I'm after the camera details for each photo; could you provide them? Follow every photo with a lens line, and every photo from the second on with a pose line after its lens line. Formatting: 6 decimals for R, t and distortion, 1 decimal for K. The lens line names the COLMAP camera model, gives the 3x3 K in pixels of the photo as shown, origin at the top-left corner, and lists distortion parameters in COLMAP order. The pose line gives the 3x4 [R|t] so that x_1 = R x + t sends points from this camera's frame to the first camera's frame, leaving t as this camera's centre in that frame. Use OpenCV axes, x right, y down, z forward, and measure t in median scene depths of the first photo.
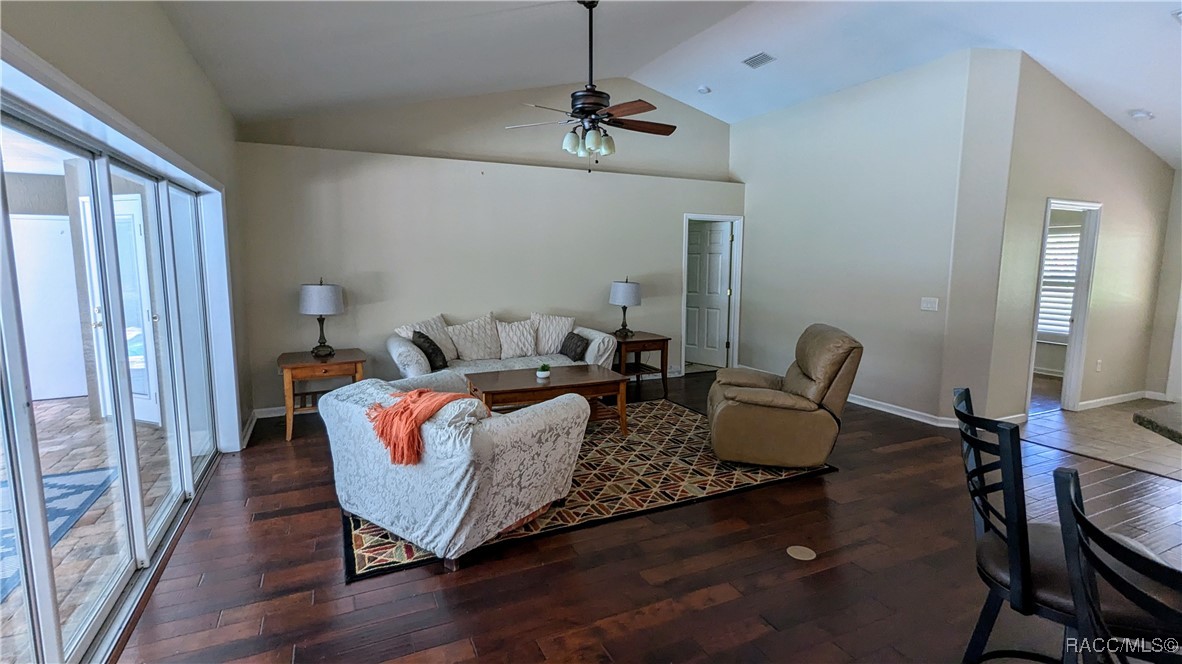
lens RADIAL K [[558.6, 0, 596.5], [0, 558.6, 330.0], [0, 0, 1]] dist [-0.000752, 0.001316]
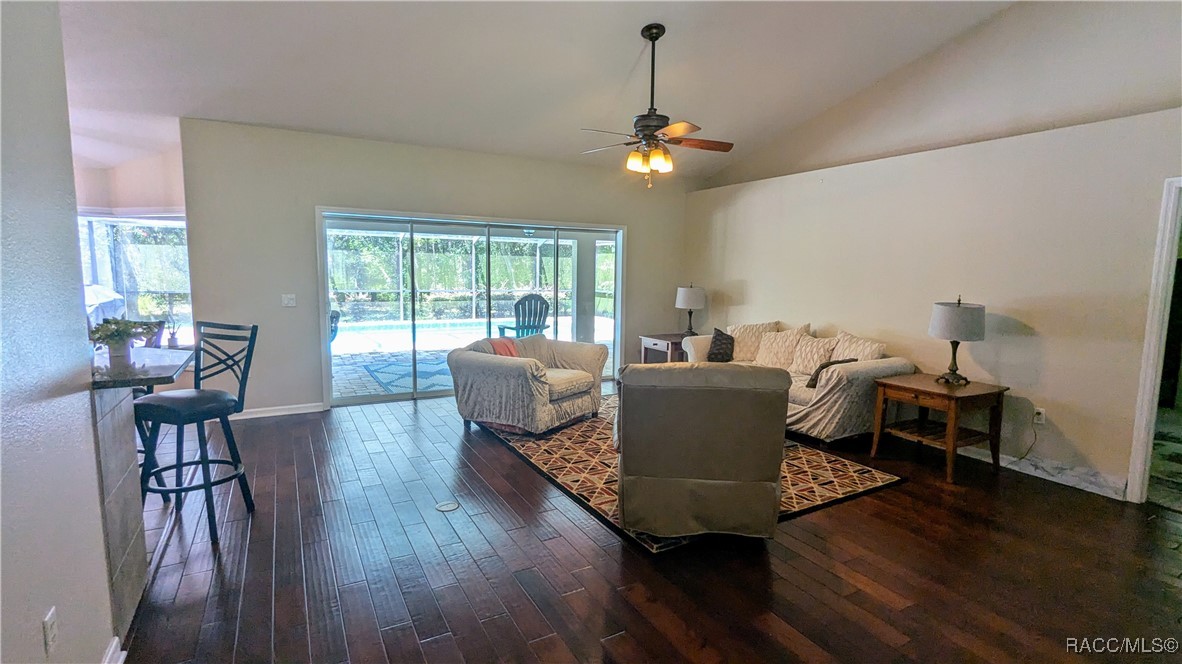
lens RADIAL K [[558.6, 0, 596.1], [0, 558.6, 332.2], [0, 0, 1]] dist [-0.000752, 0.001316]
pose [[0.055305, 0.102995, -0.993143, 1.166743], [-0.140402, 0.985585, 0.094393, -0.092318], [0.988549, 0.134219, 0.068968, 0.905446]]
